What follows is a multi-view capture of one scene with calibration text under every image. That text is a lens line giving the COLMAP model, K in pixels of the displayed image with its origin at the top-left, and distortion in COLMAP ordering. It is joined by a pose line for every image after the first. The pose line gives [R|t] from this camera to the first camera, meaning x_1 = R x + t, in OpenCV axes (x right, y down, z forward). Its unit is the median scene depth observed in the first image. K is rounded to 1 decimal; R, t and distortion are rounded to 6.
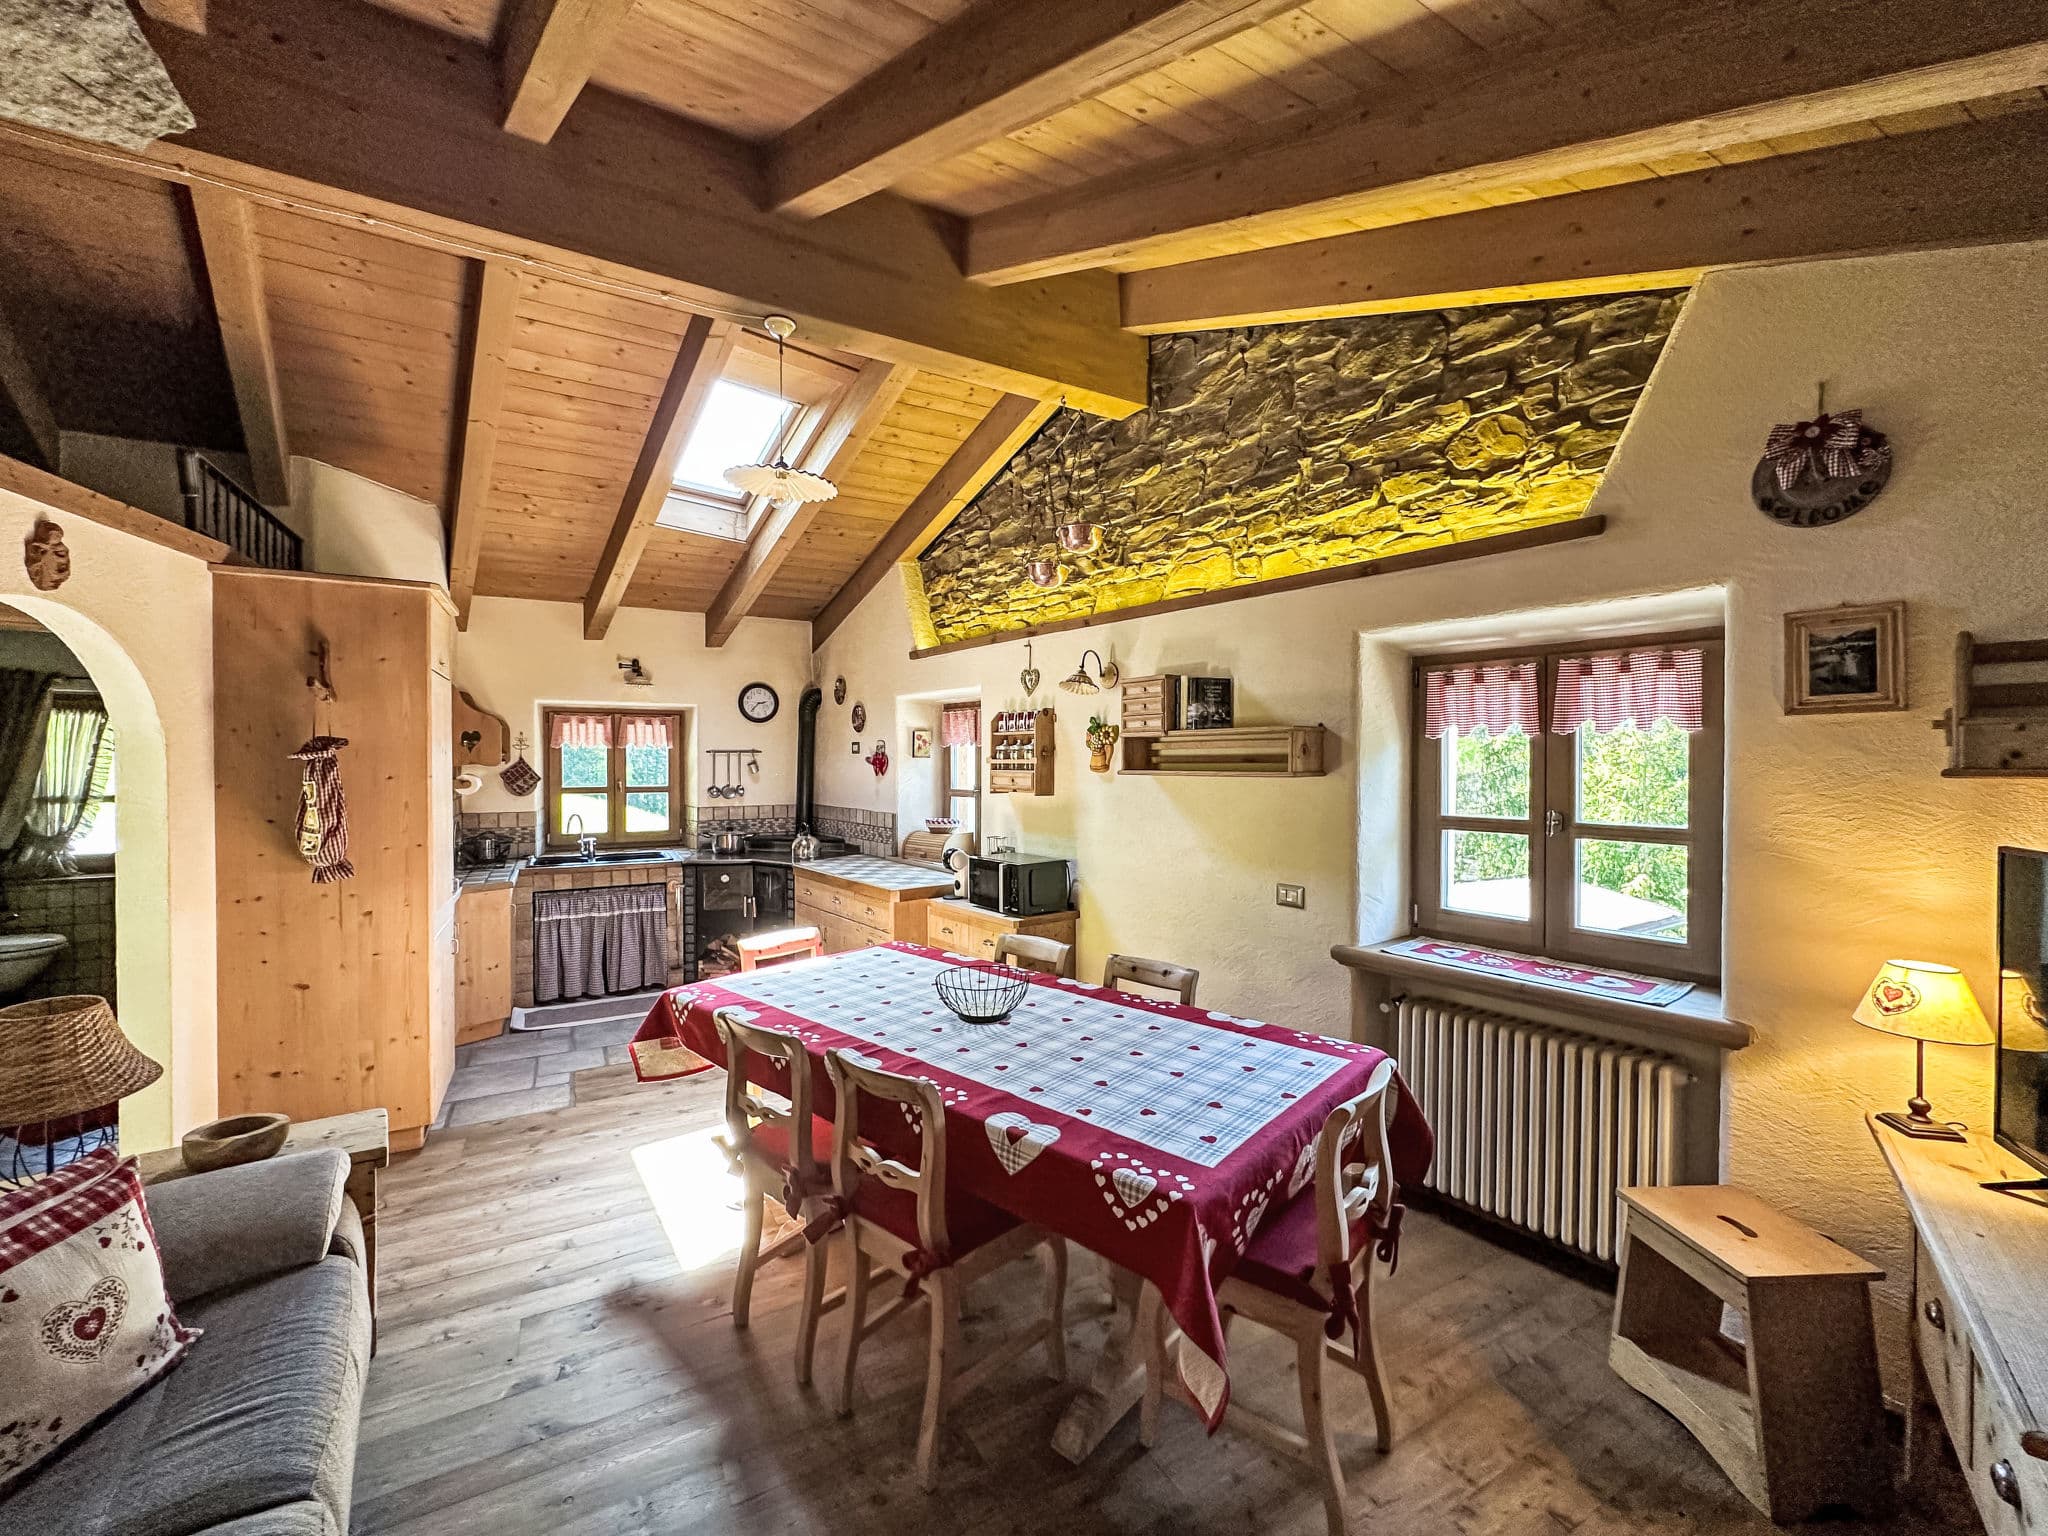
lens RADIAL K [[817.8, 0, 1026.7], [0, 817.8, 768.4], [0, 0, 1]] dist [0.001421, -0.001543]
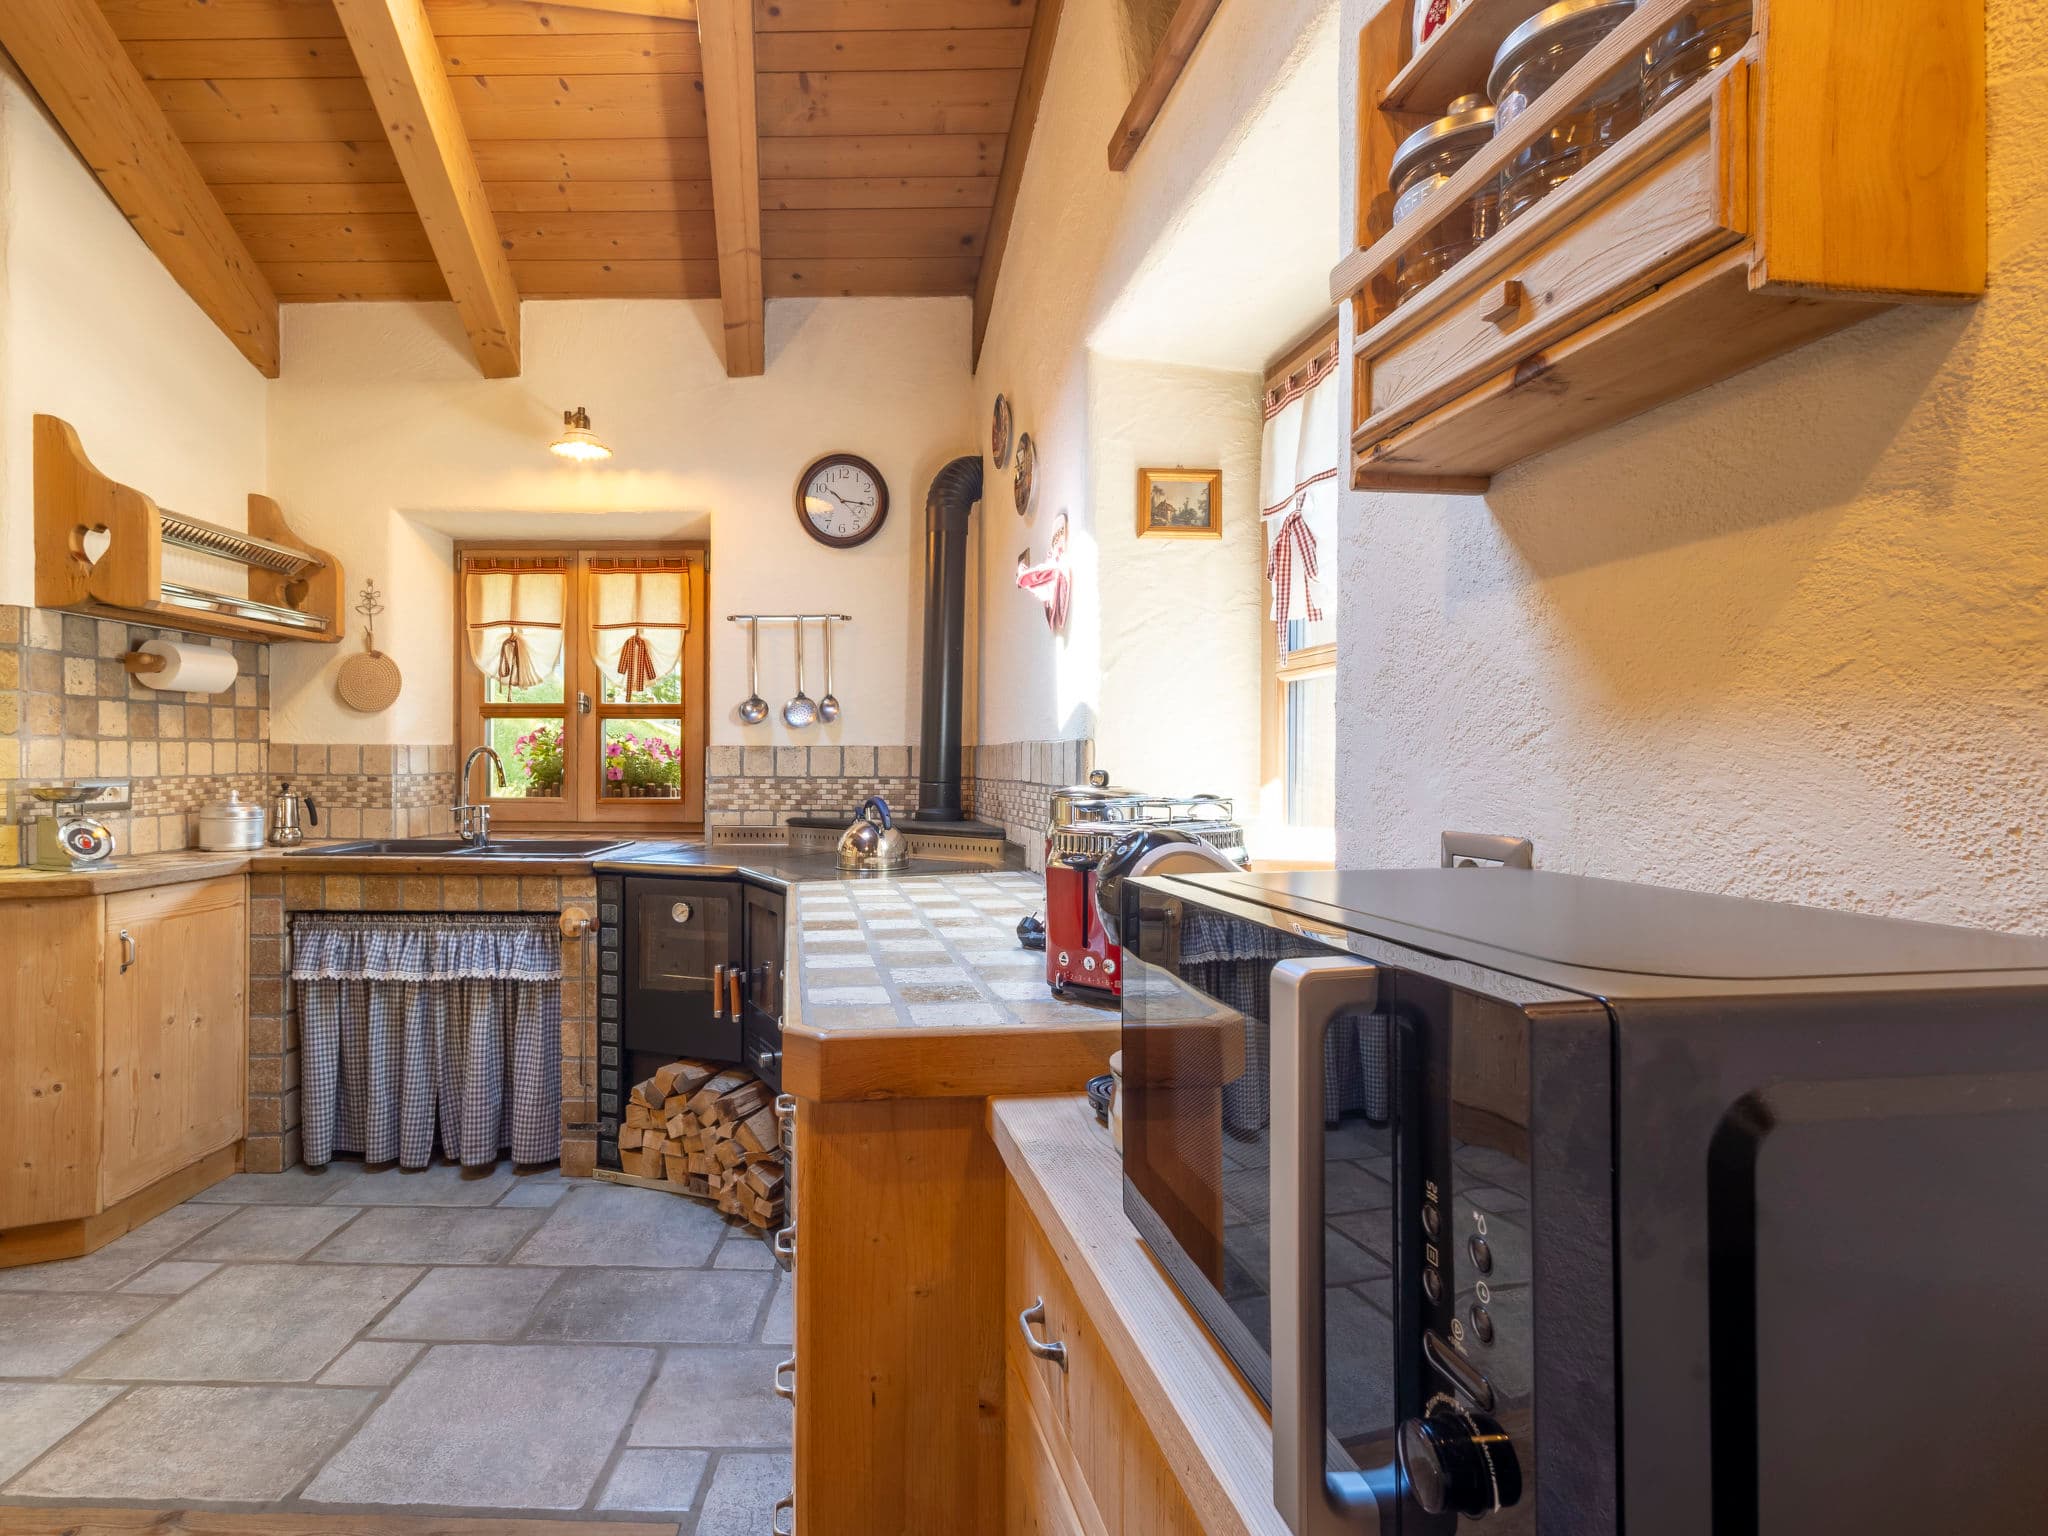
lens RADIAL K [[1077.3, 0, 912.6], [0, 1077.3, 767.4], [0, 0, 1]] dist [0.008287, -0.003535]
pose [[0.849006, 0.002644, -0.528376, -0.010598], [-0.008432, 0.999928, -0.008545, 0.119324], [0.528315, 0.011710, 0.848968, 1.075755]]
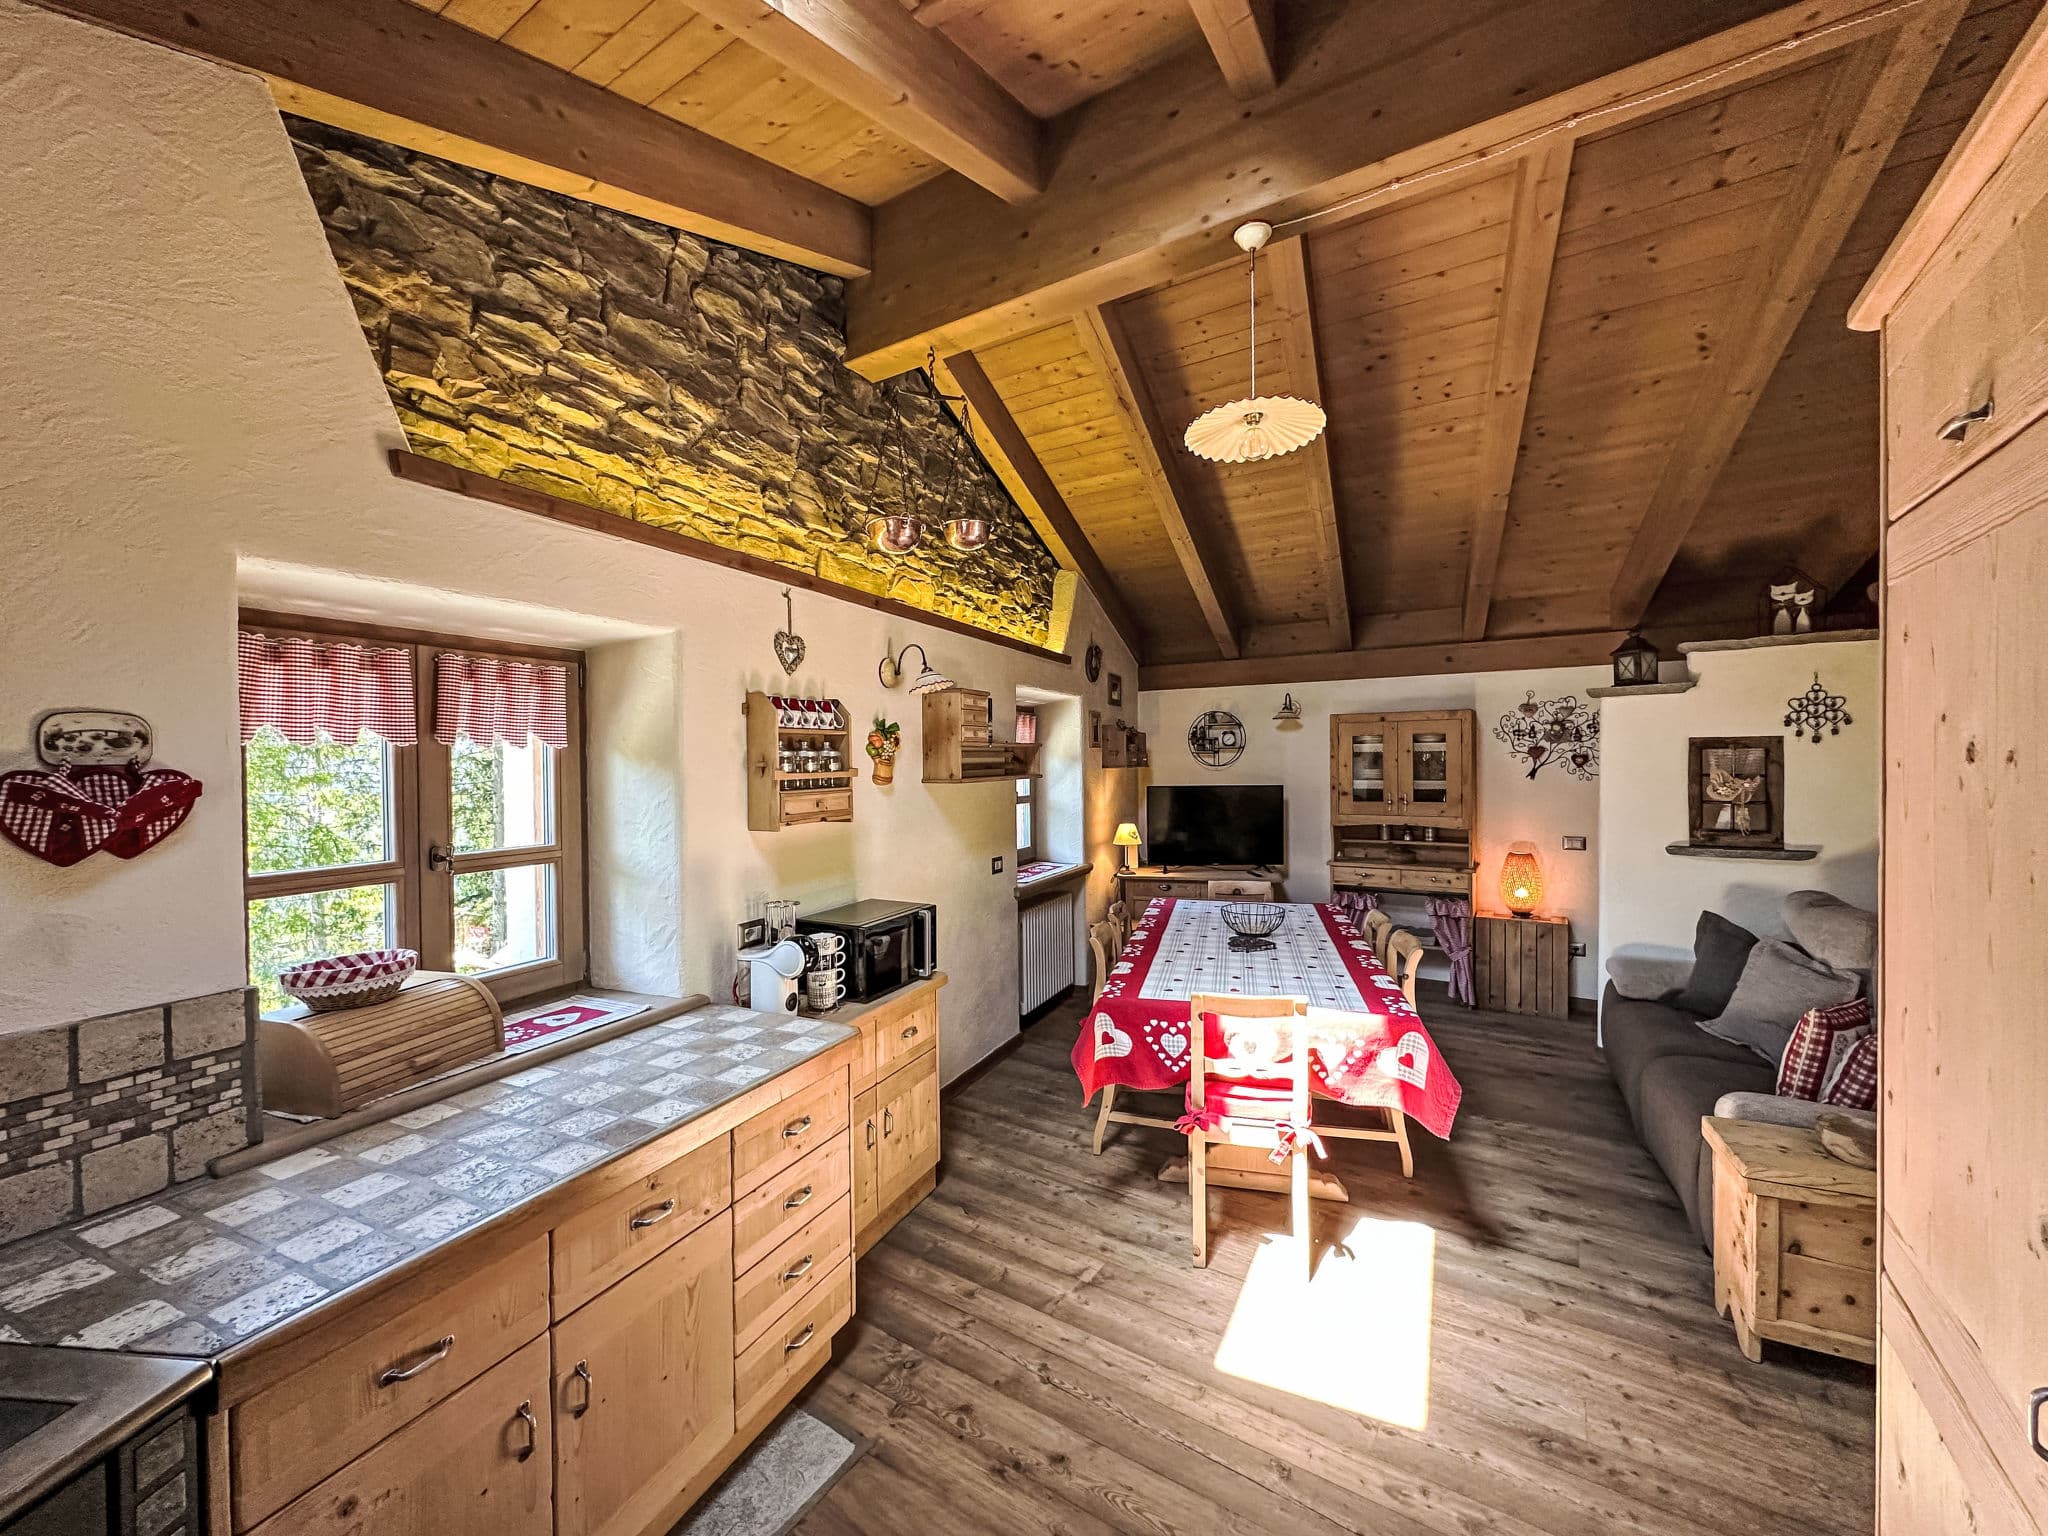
lens RADIAL K [[817.8, 0, 1014.2], [0, 817.8, 770.3], [0, 0, 1]] dist [0.001421, -0.001543]
pose [[-0.451531, -0.009030, 0.892210, -0.888141], [0.020535, 0.999579, 0.020510, -0.030208], [-0.892019, 0.027583, -0.451156, 1.533034]]
